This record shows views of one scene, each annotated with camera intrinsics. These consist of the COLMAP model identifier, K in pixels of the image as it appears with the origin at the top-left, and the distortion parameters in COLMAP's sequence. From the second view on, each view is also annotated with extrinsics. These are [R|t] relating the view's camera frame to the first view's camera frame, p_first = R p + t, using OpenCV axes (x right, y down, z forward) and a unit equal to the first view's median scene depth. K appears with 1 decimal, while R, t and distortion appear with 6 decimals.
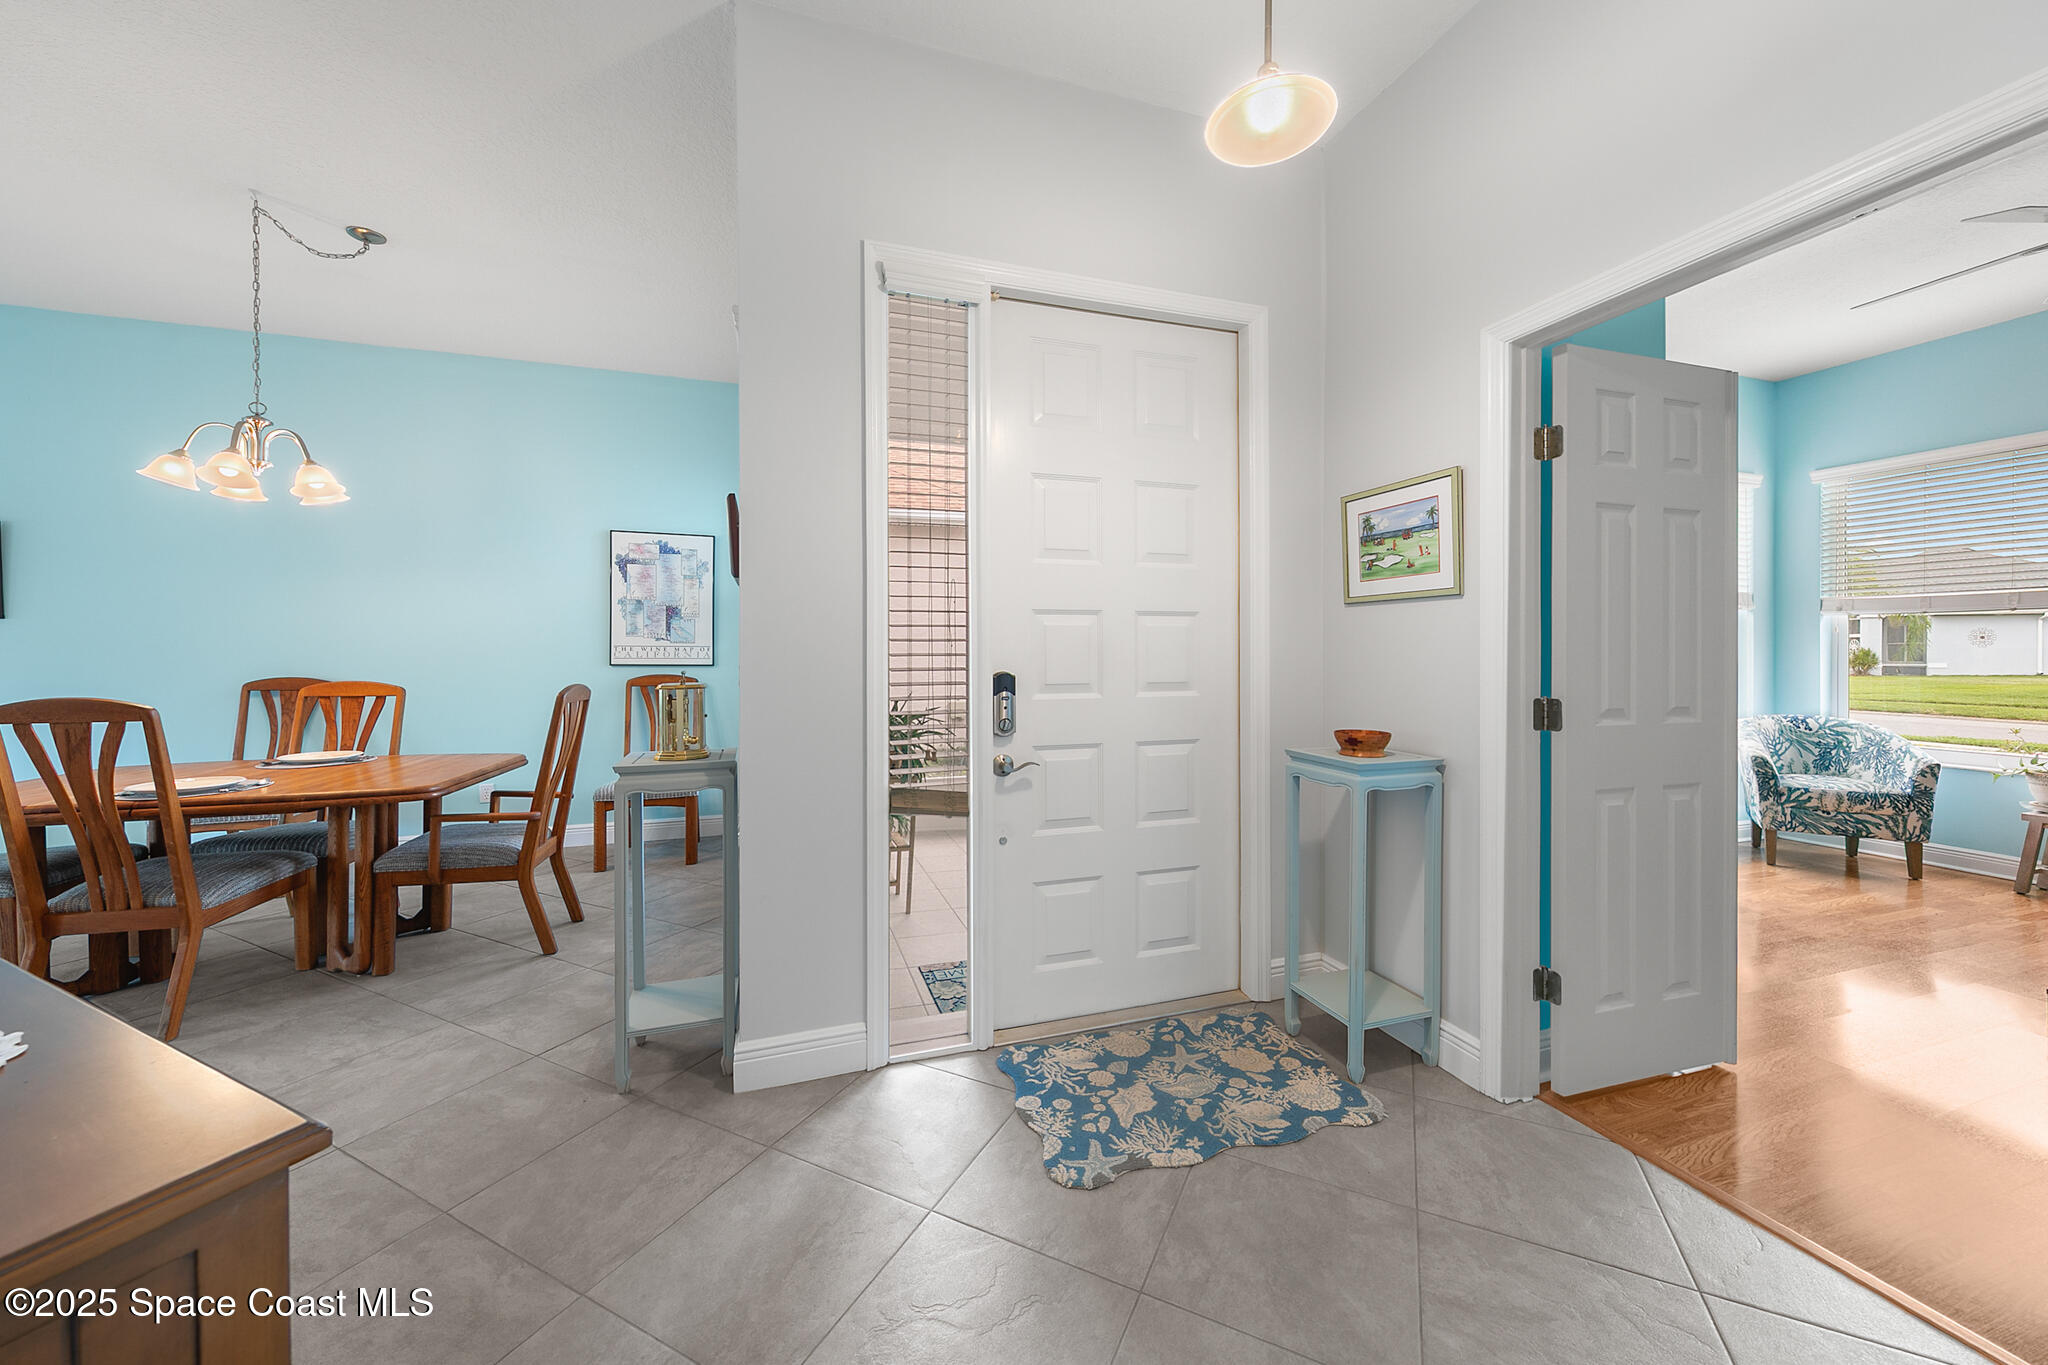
lens RADIAL K [[770.8, 0, 1023.6], [0, 770.8, 653.2], [0, 0, 1]] dist [0.001004, 0.000052]
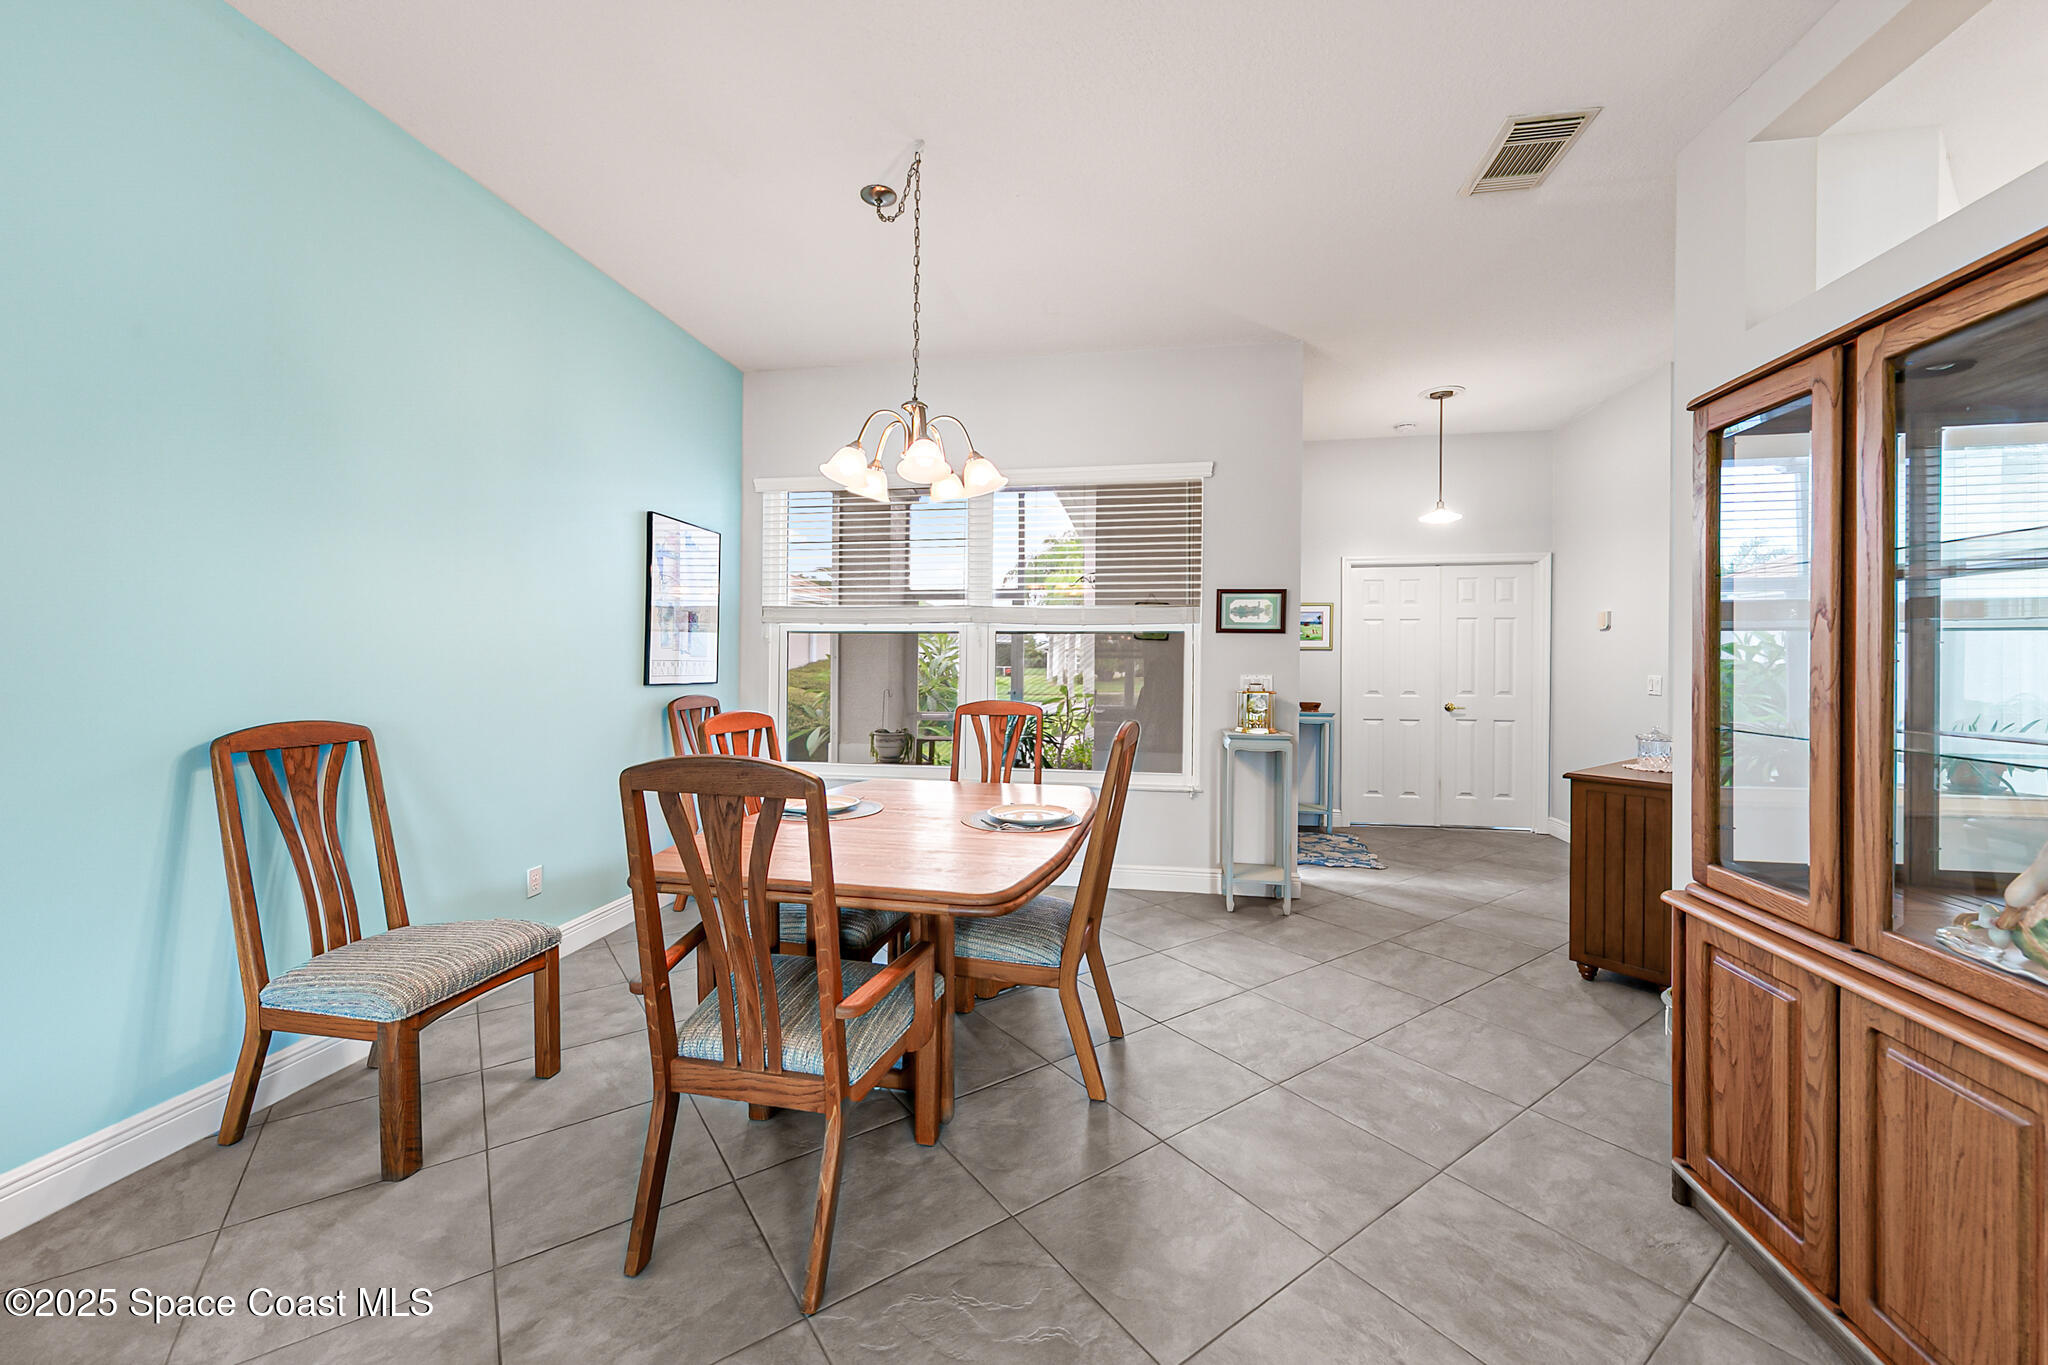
lens RADIAL K [[770.8, 0, 1023.6], [0, 770.8, 653.2], [0, 0, 1]] dist [0.001004, 0.000052]
pose [[0.465658, 0.016522, 0.884811, -1.586370], [-0.005262, 0.999860, -0.015902, -0.008952], [-0.884949, 0.002749, 0.465679, 0.462163]]
